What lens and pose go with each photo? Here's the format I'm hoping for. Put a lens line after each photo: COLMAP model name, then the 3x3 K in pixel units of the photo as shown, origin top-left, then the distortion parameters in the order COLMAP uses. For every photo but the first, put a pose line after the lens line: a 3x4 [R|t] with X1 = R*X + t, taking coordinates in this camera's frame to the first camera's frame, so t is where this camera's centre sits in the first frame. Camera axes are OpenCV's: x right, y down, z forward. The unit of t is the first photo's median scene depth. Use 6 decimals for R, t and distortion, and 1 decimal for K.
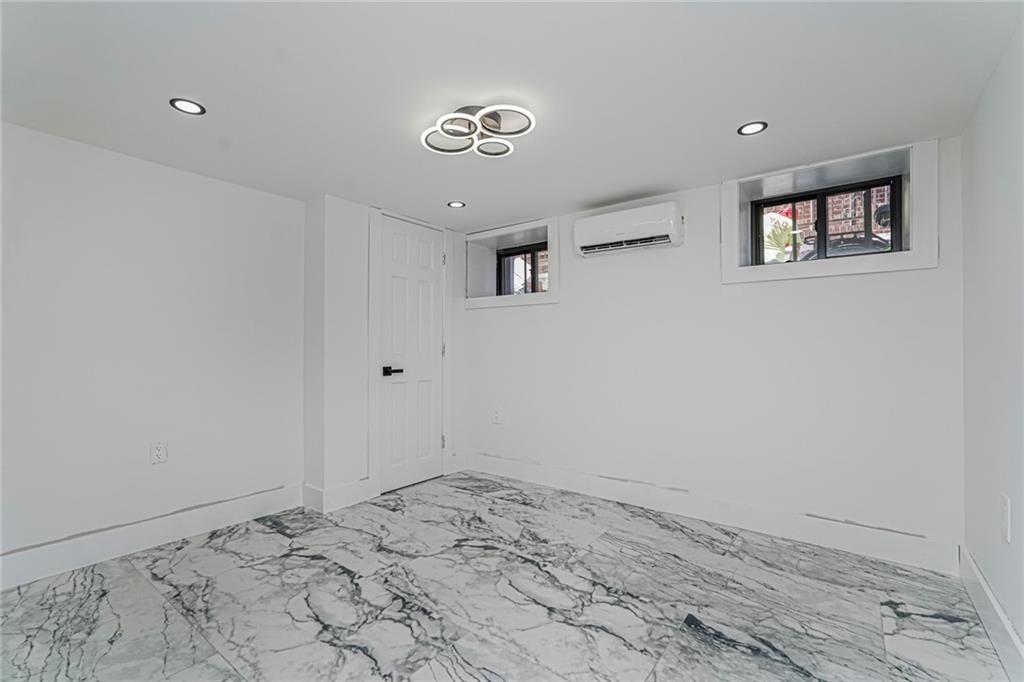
lens RADIAL K [[454.7, 0, 507.5], [0, 454.7, 345.5], [0, 0, 1]] dist [-0.000523, 0.006004]
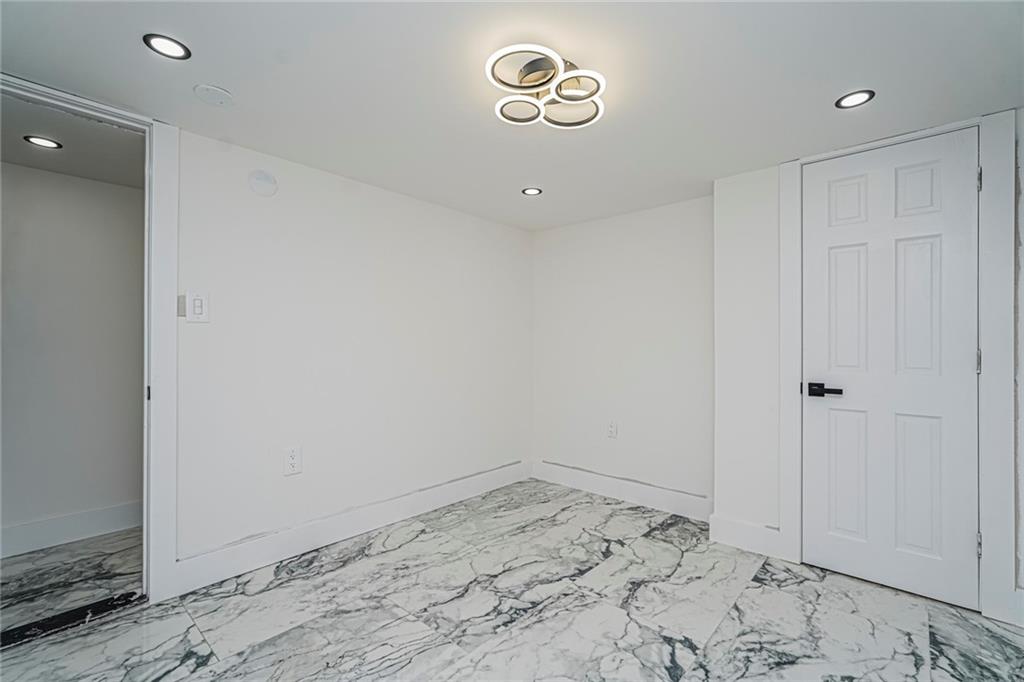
lens RADIAL K [[454.7, 0, 518.7], [0, 454.7, 343.1], [0, 0, 1]] dist [-0.000523, 0.006004]
pose [[-0.077326, -0.004862, -0.996994, 0.624151], [0.013757, 0.999888, -0.005943, -0.021961], [0.996911, -0.014175, -0.077250, 0.836020]]
